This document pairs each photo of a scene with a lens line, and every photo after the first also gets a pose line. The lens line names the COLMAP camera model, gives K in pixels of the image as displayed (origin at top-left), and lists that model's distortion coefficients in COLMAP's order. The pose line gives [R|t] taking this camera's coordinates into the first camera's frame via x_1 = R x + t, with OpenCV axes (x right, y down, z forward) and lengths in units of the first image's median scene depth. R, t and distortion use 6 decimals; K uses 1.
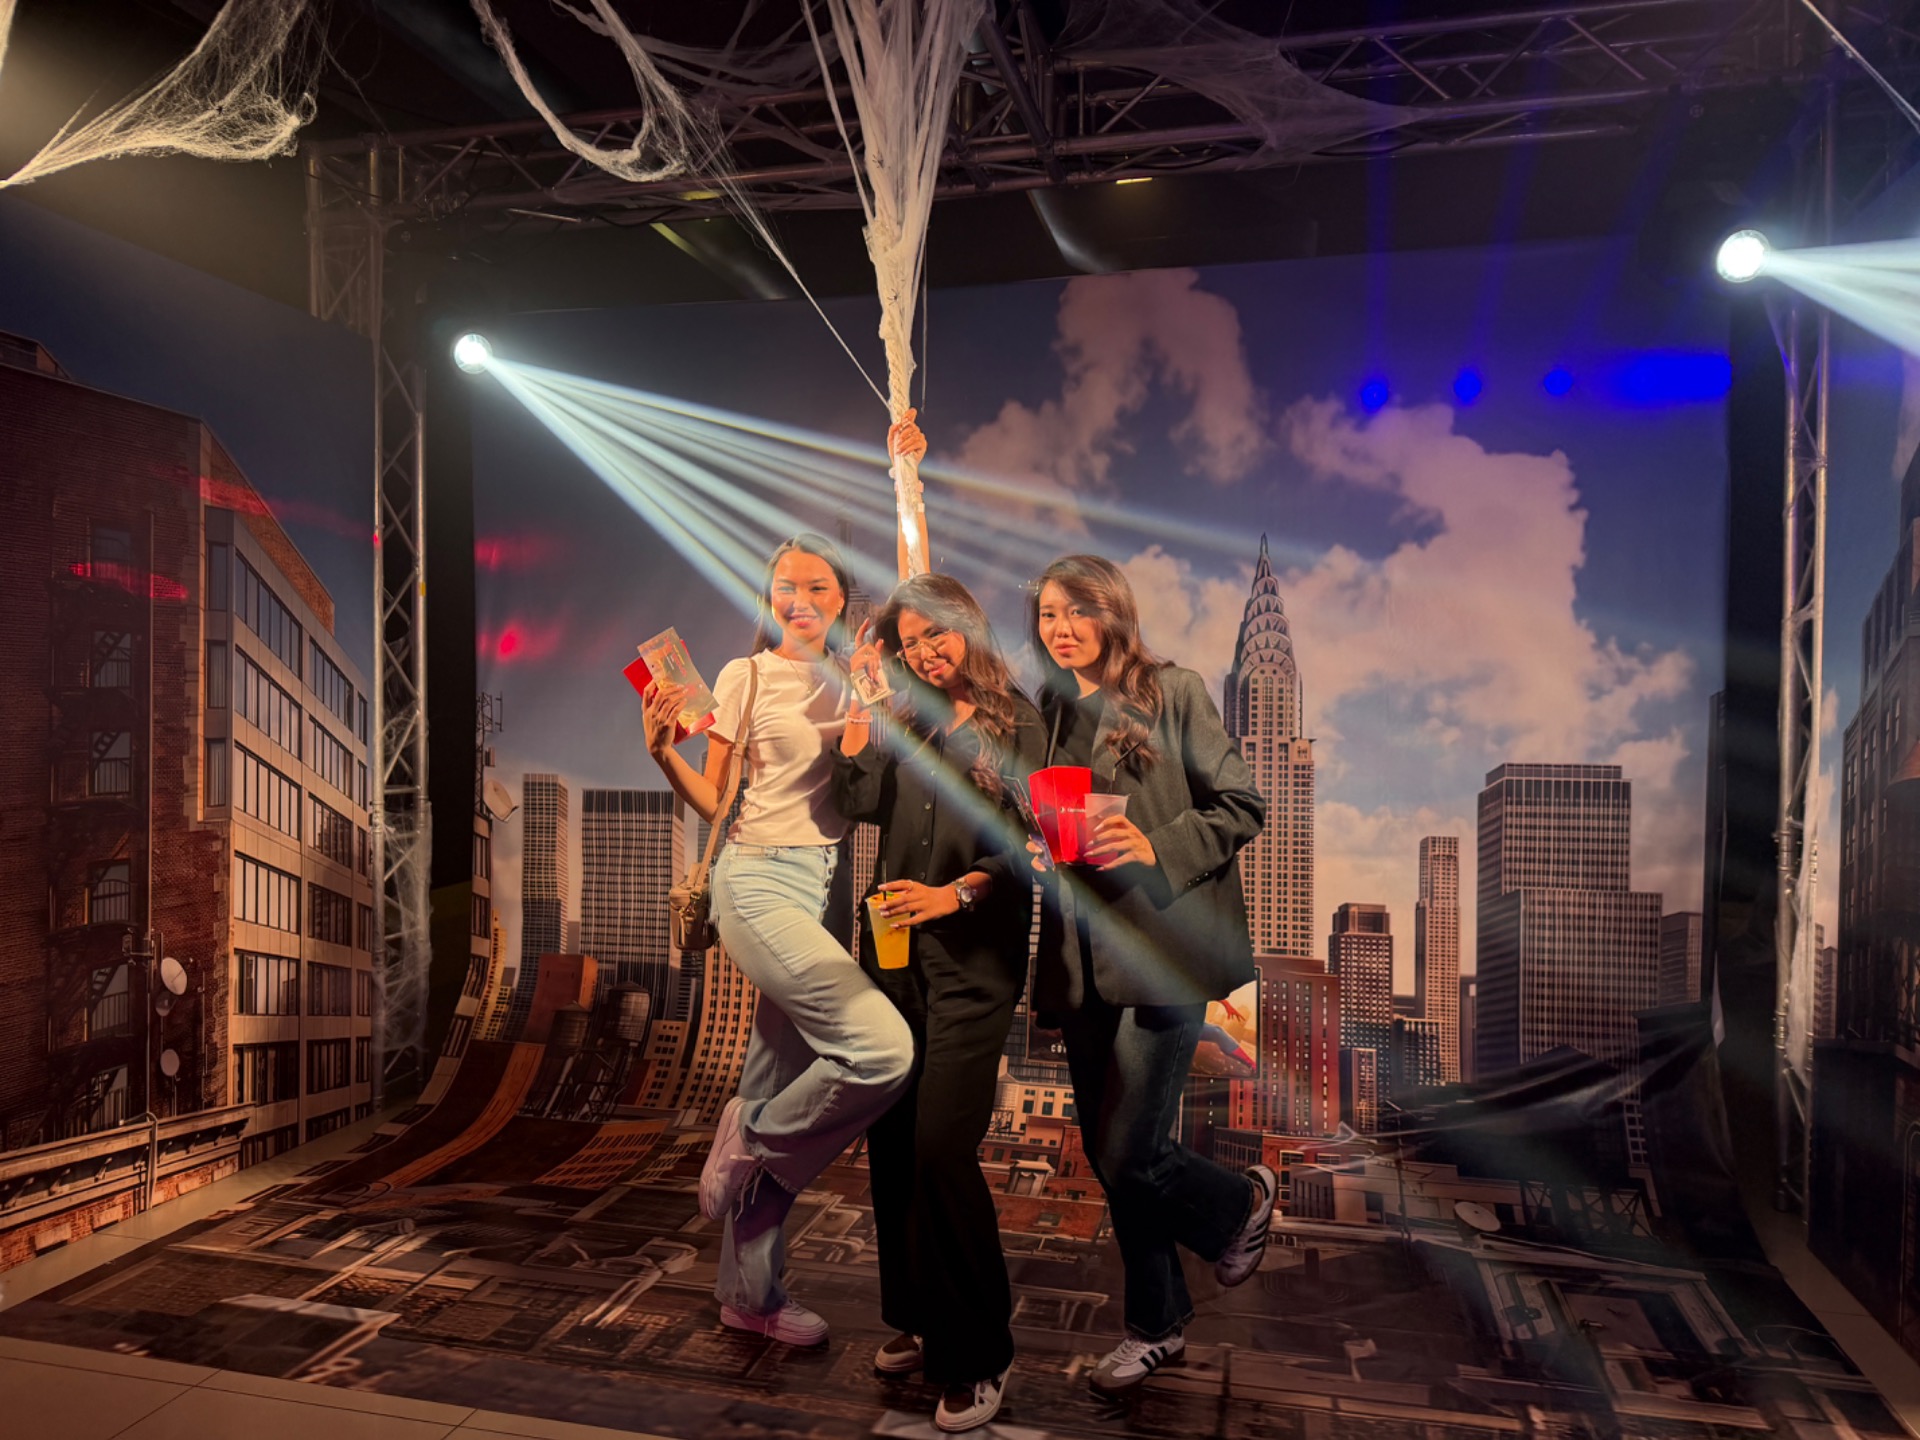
lens RADIAL K [[1374.7, 0, 920.1], [0, 1374.7, 732.0], [0, 0, 1]] dist [0.071099, -0.101300]
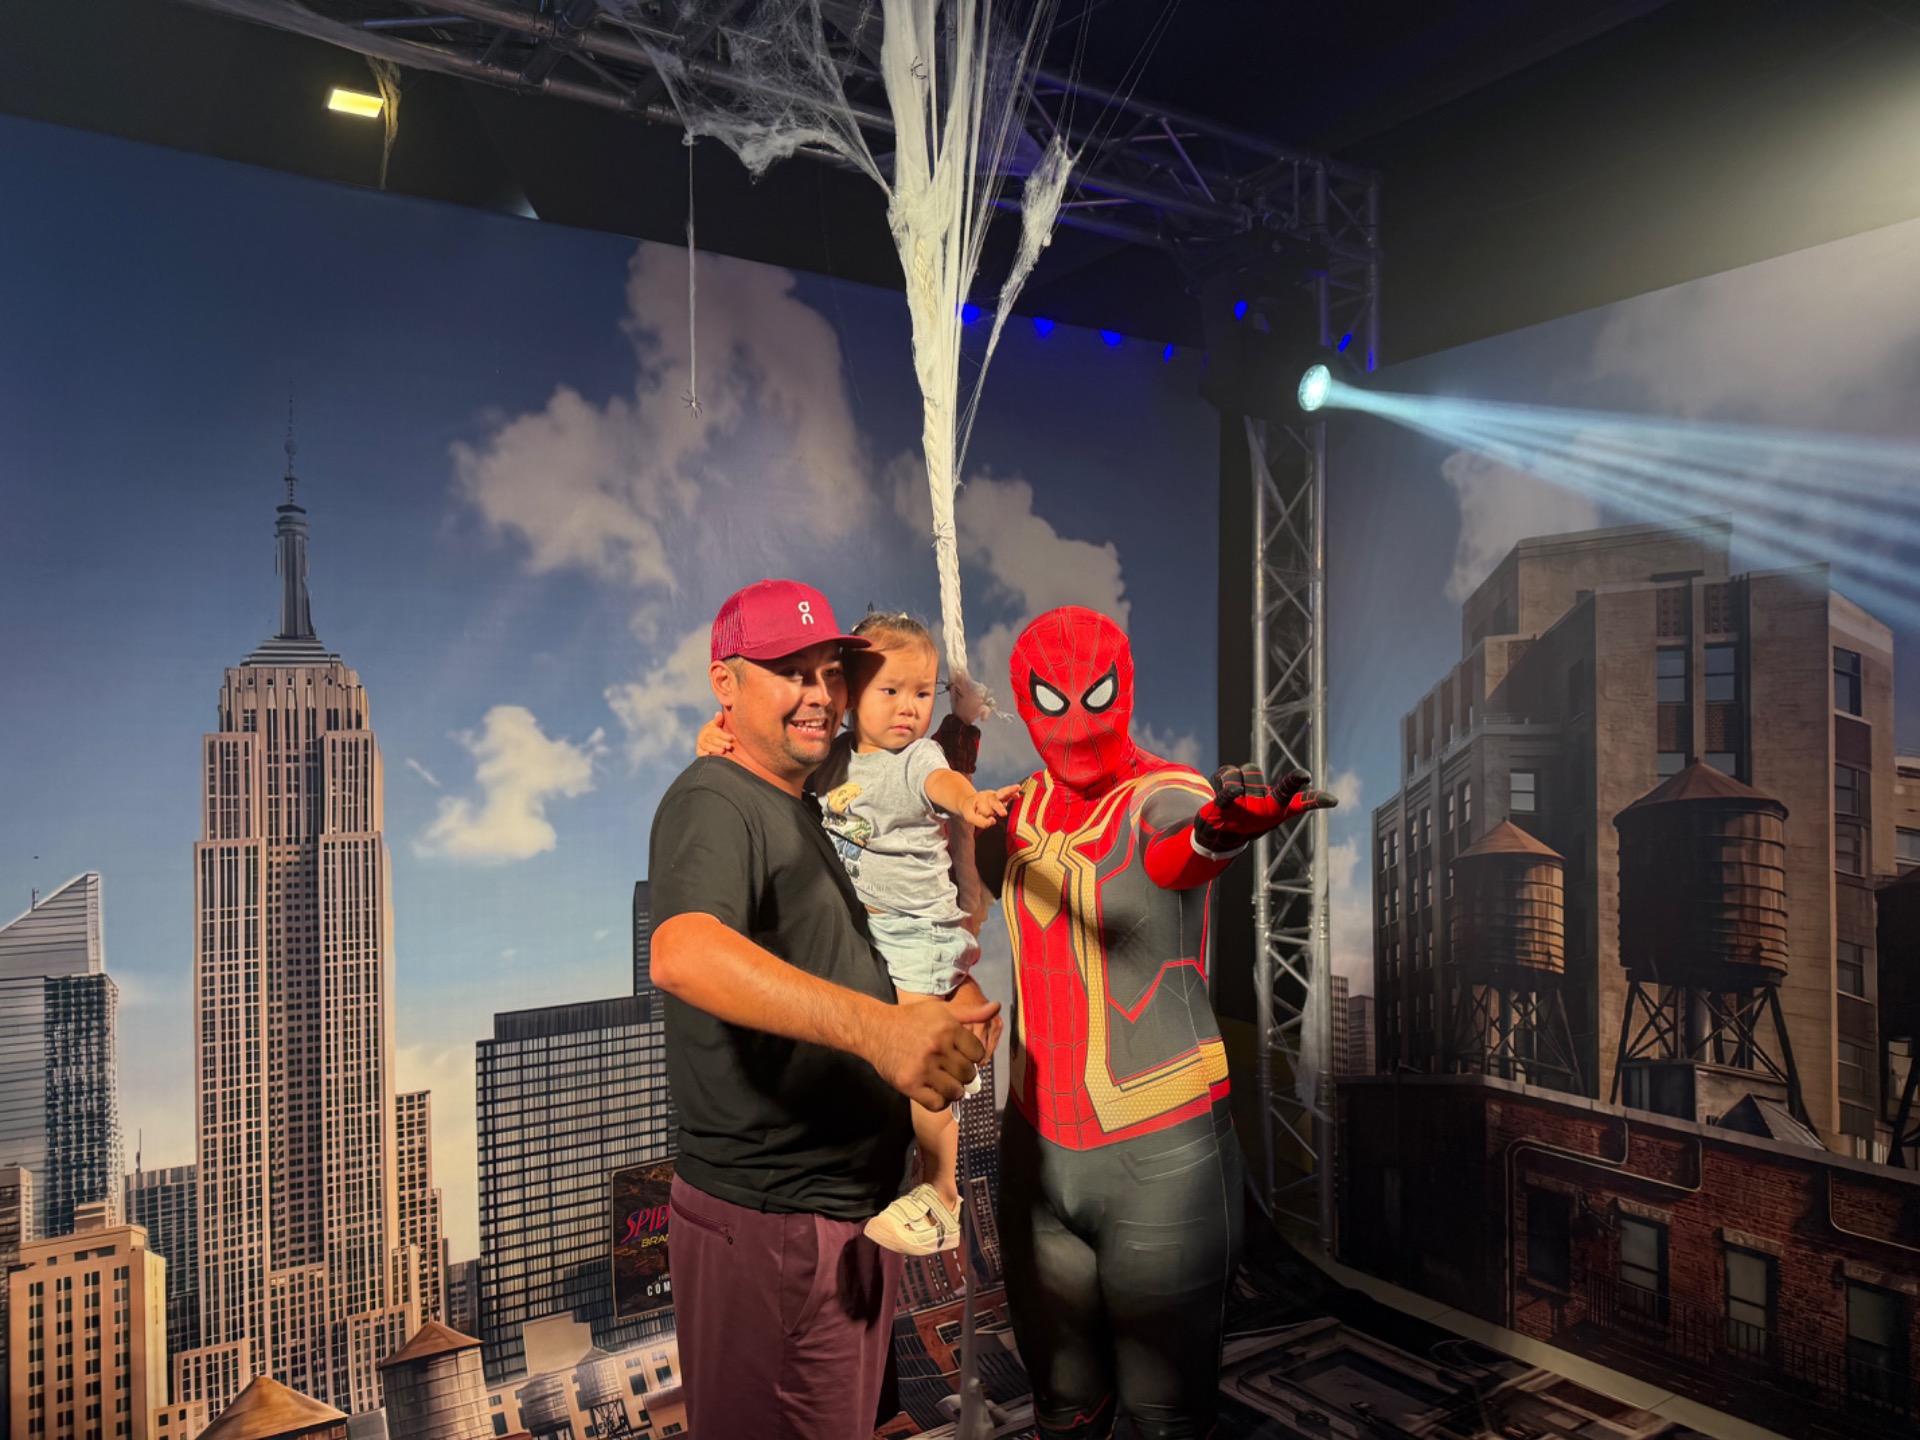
lens RADIAL K [[1374.7, 0, 943.3], [0, 1374.7, 730.4], [0, 0, 1]] dist [0.071099, -0.101300]
pose [[0.652731, -0.012028, 0.757494, -0.375124], [0.032670, 0.999391, -0.012283, -0.054043], [-0.756885, 0.032765, 0.652726, 0.424169]]
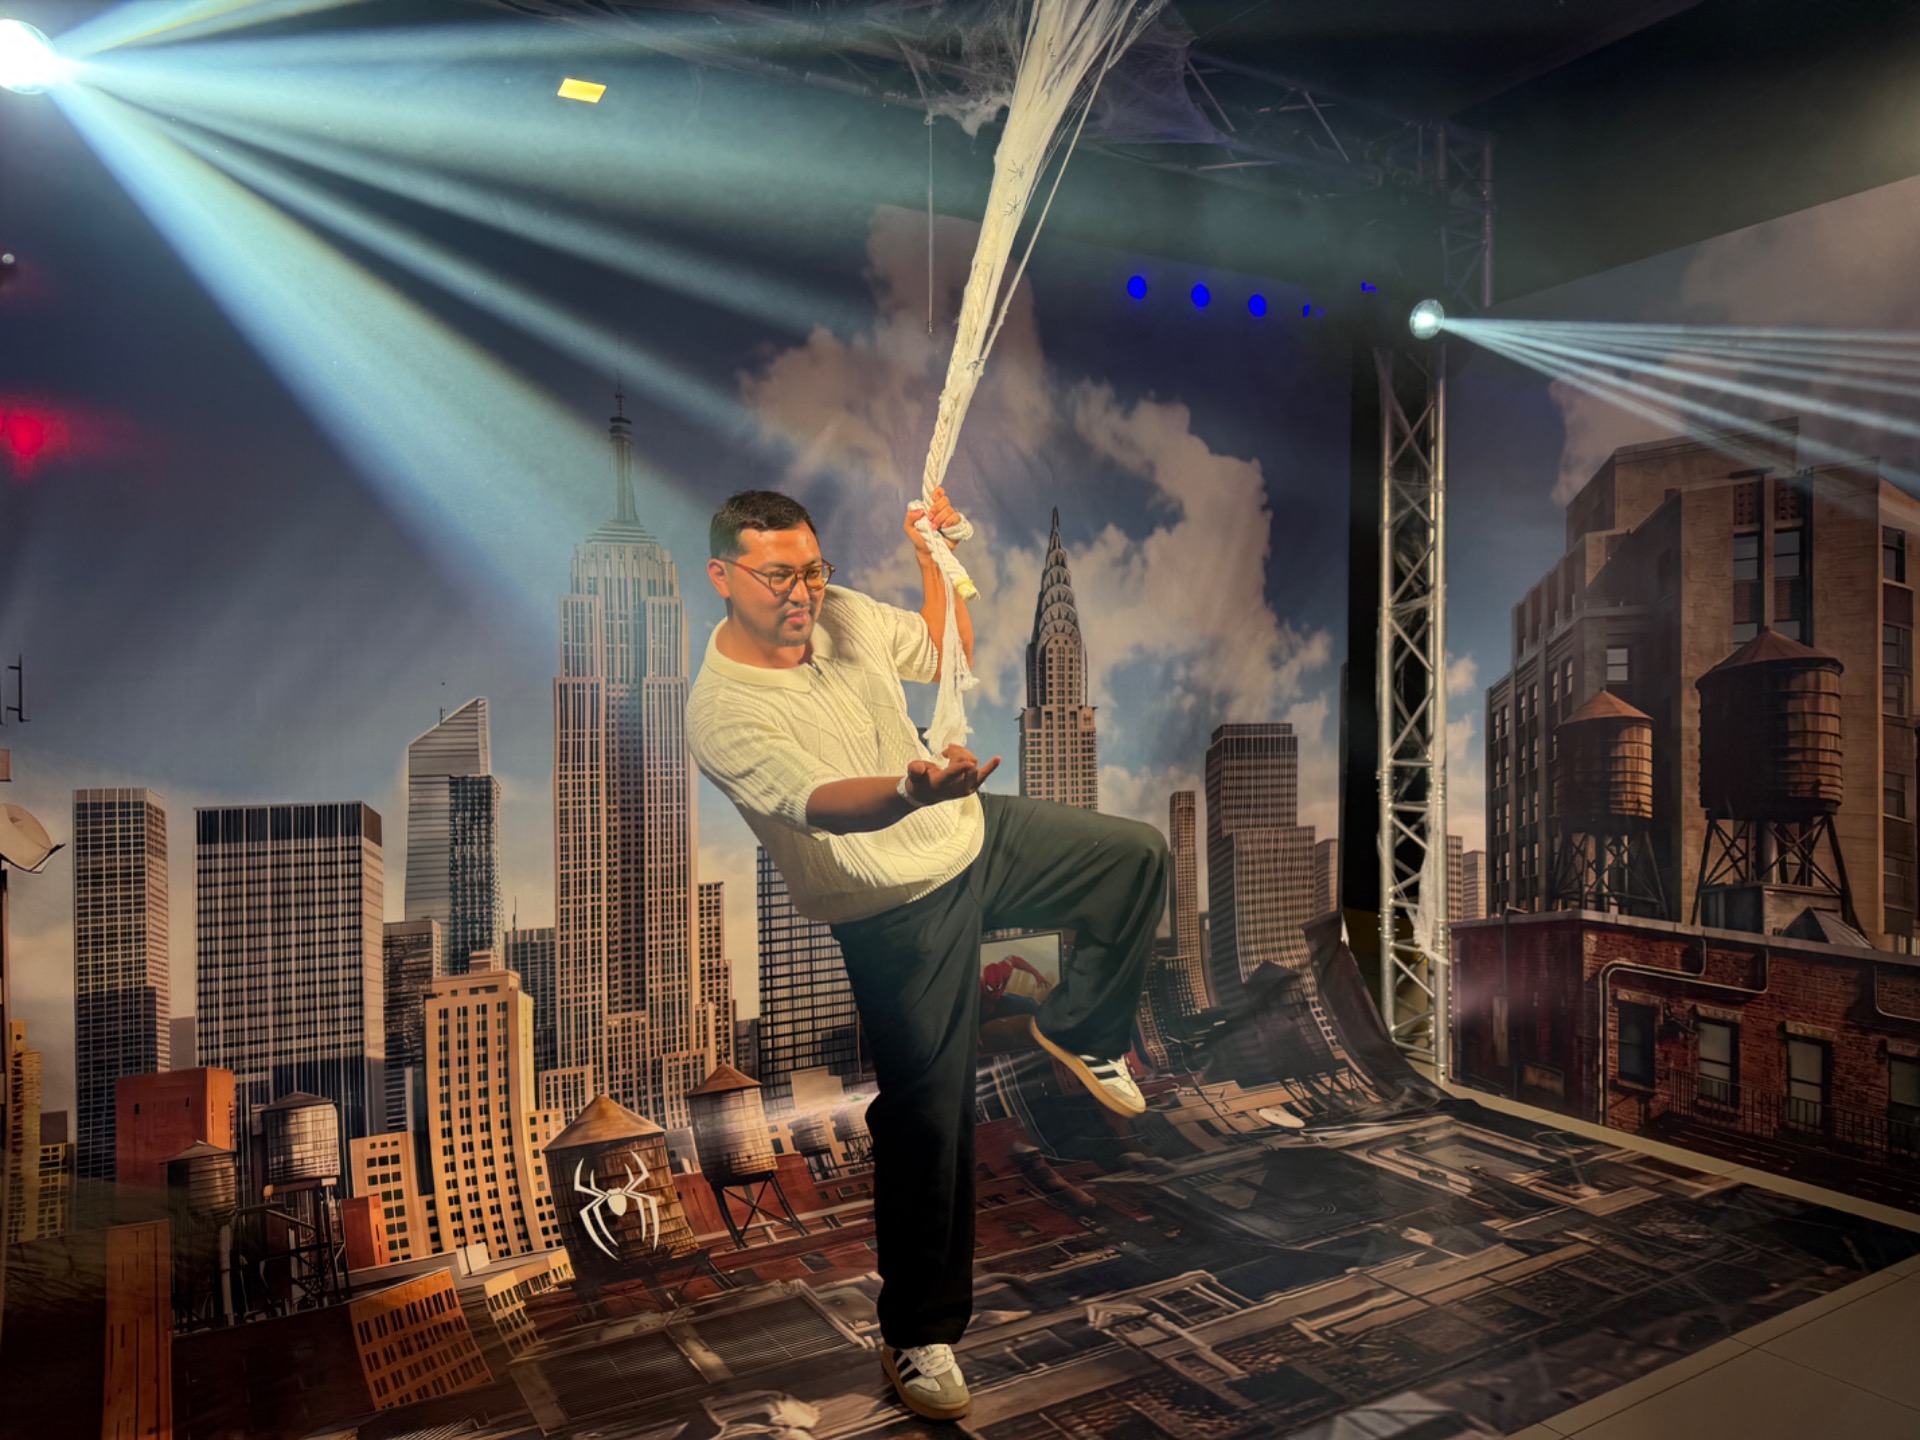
lens RADIAL K [[1374.7, 0, 960.6], [0, 1374.7, 725.2], [0, 0, 1]] dist [0.071099, -0.101300]
pose [[0.697395, -0.020585, 0.716392, -0.544603], [0.031081, 0.999516, -0.001536, 0.017804], [-0.716013, 0.023337, 0.697697, 0.353655]]
